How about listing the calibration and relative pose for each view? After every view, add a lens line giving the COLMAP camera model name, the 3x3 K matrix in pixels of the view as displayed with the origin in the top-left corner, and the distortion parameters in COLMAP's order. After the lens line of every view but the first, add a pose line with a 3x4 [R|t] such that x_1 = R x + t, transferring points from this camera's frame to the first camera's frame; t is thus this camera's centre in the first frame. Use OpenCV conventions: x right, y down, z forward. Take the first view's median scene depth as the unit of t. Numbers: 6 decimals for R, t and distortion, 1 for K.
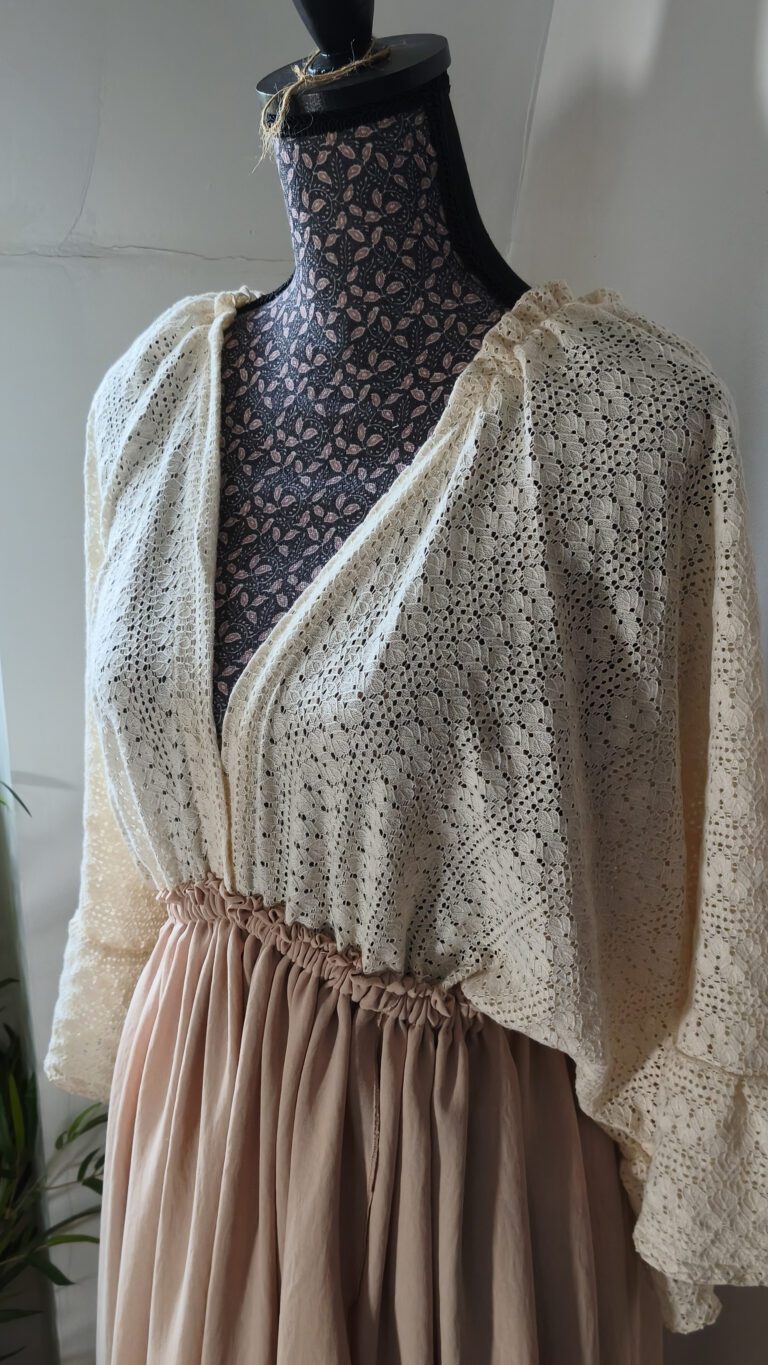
lens RADIAL K [[1341.7, 0, 382.9], [0, 1341.7, 658.6], [0, 0, 1]] dist [0.022302, 0.062954]
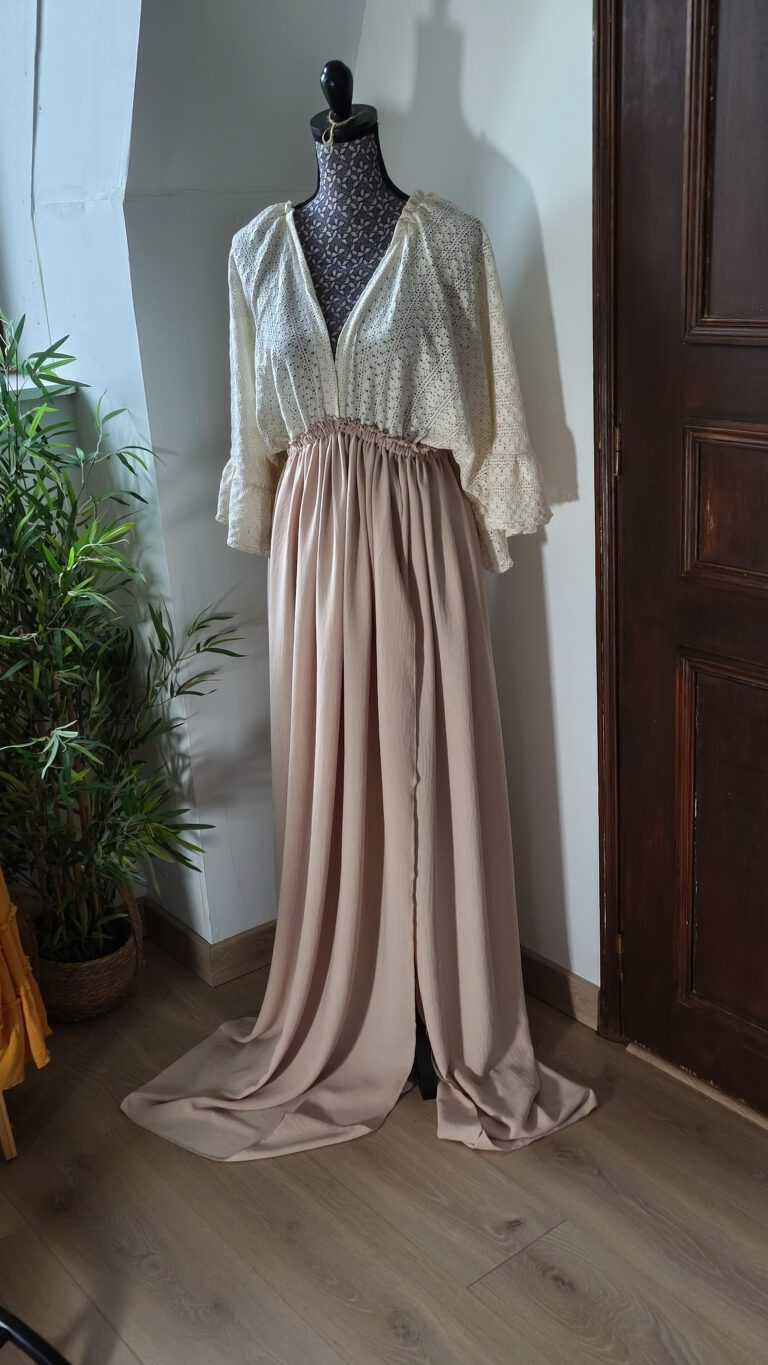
lens RADIAL K [[1341.7, 0, 382.9], [0, 1341.7, 658.6], [0, 0, 1]] dist [0.022302, 0.062954]
pose [[0.945731, -0.157096, 0.284452, -0.936359], [0.143763, 0.987321, 0.067297, 0.512973], [-0.291418, -0.022751, 0.956325, -1.785303]]
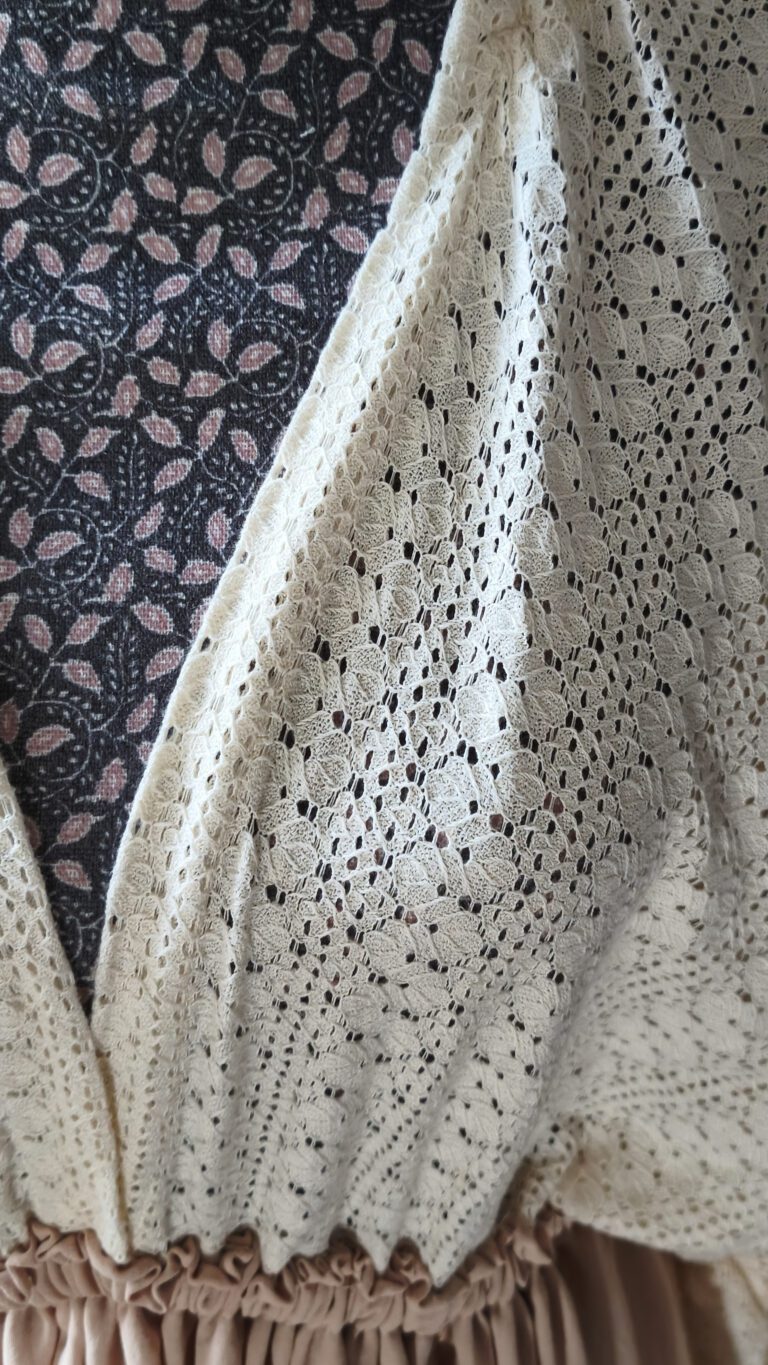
lens RADIAL K [[1341.7, 0, 382.9], [0, 1341.7, 658.6], [0, 0, 1]] dist [0.022302, 0.062954]
pose [[0.823926, -0.273418, 0.496375, -0.218467], [0.161347, 0.952838, 0.257033, -0.122359], [-0.543243, -0.131687, 0.829184, 0.628825]]
